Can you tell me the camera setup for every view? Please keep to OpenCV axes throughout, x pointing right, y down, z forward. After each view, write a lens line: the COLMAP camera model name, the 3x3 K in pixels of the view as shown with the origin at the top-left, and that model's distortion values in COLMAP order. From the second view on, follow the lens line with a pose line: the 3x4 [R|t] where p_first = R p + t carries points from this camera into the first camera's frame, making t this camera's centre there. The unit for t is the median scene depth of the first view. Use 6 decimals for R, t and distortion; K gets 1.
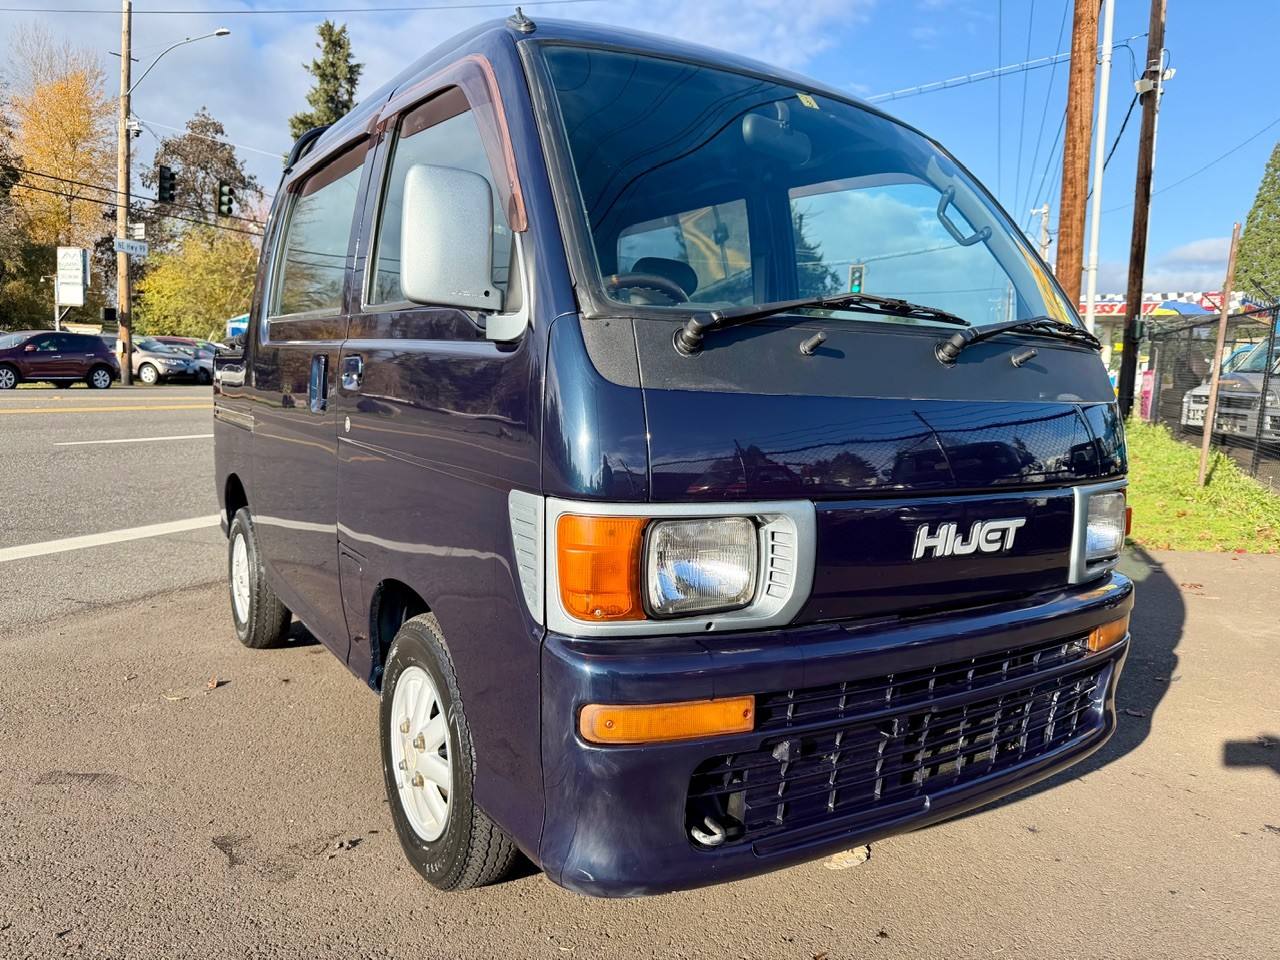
lens RADIAL K [[887.9, 0, 645.1], [0, 887.9, 479.4], [0, 0, 1]] dist [0.084346, -0.052633]
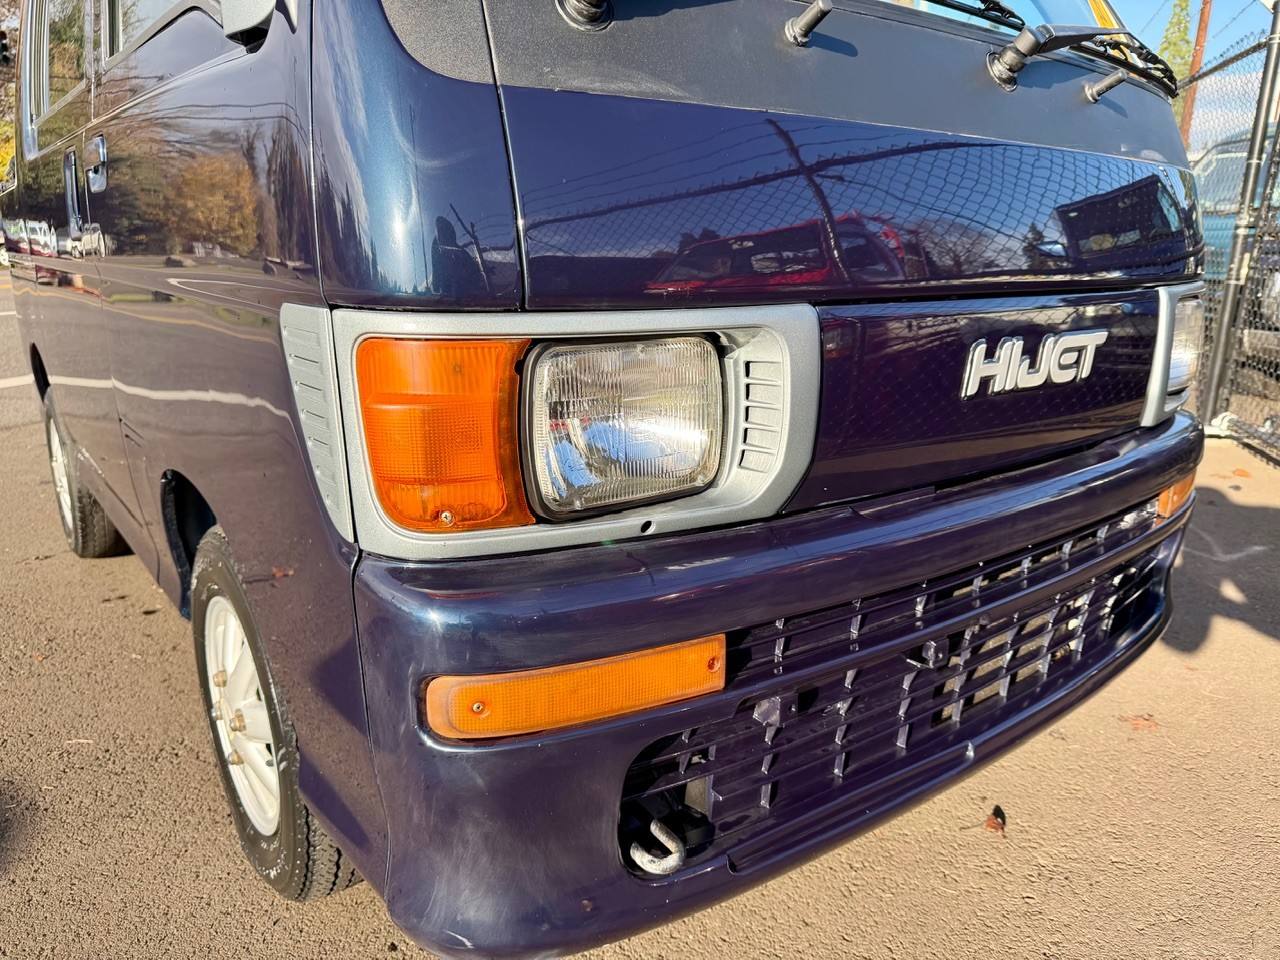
lens RADIAL K [[887.9, 0, 645.1], [0, 887.9, 479.4], [0, 0, 1]] dist [0.084346, -0.052633]
pose [[0.995800, -0.052689, 0.074881, 0.028388], [0.041357, 0.988485, 0.145554, 0.047892], [-0.081688, -0.141846, 0.986512, 0.417646]]
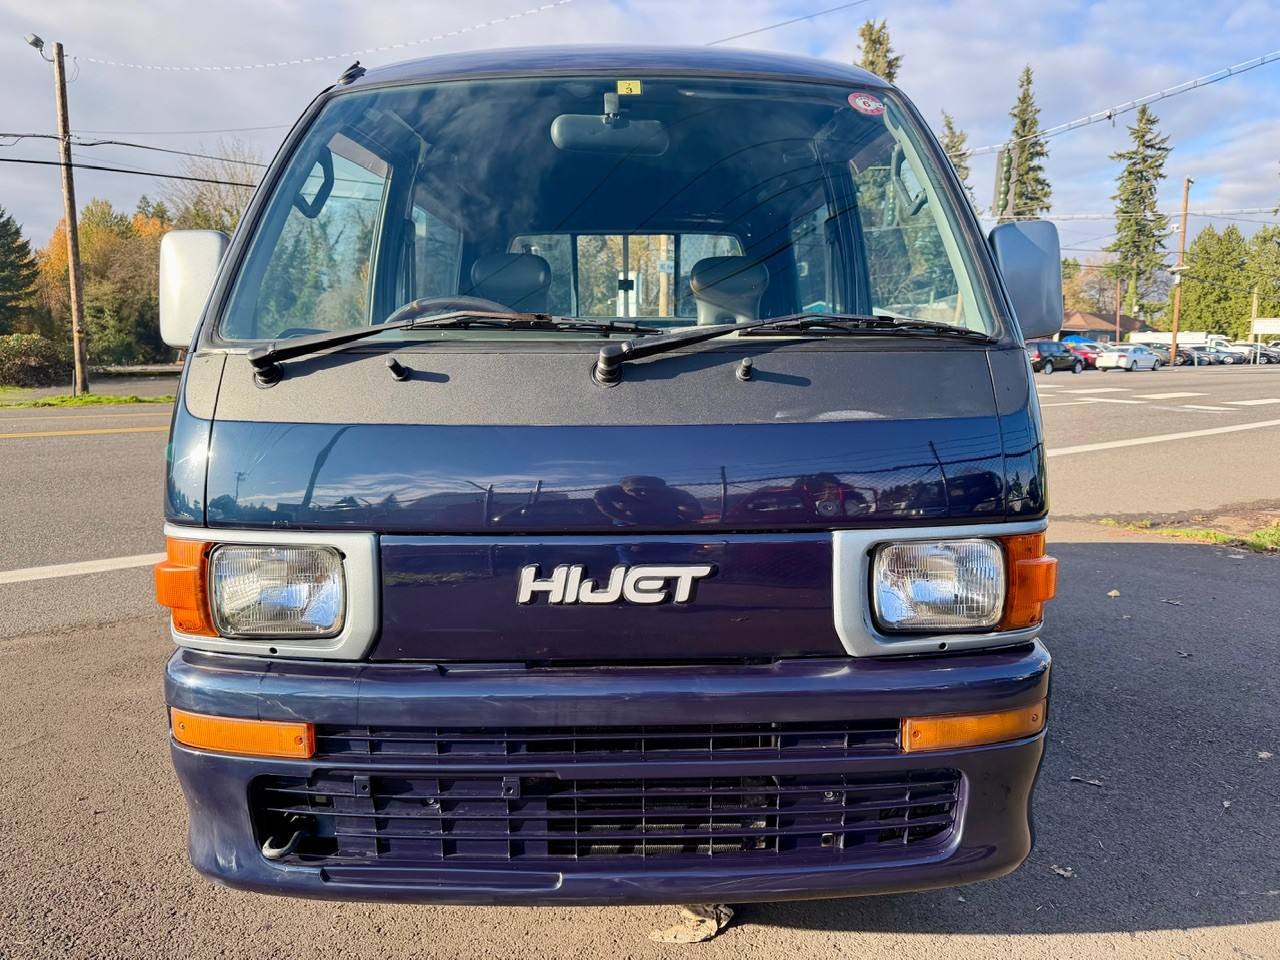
lens RADIAL K [[887.9, 0, 645.1], [0, 887.9, 479.4], [0, 0, 1]] dist [0.084346, -0.052633]
pose [[0.847540, 0.027067, -0.530041, 0.956957], [-0.021754, 0.999631, 0.016262, -0.057110], [0.530286, -0.002253, 0.847816, 0.336871]]
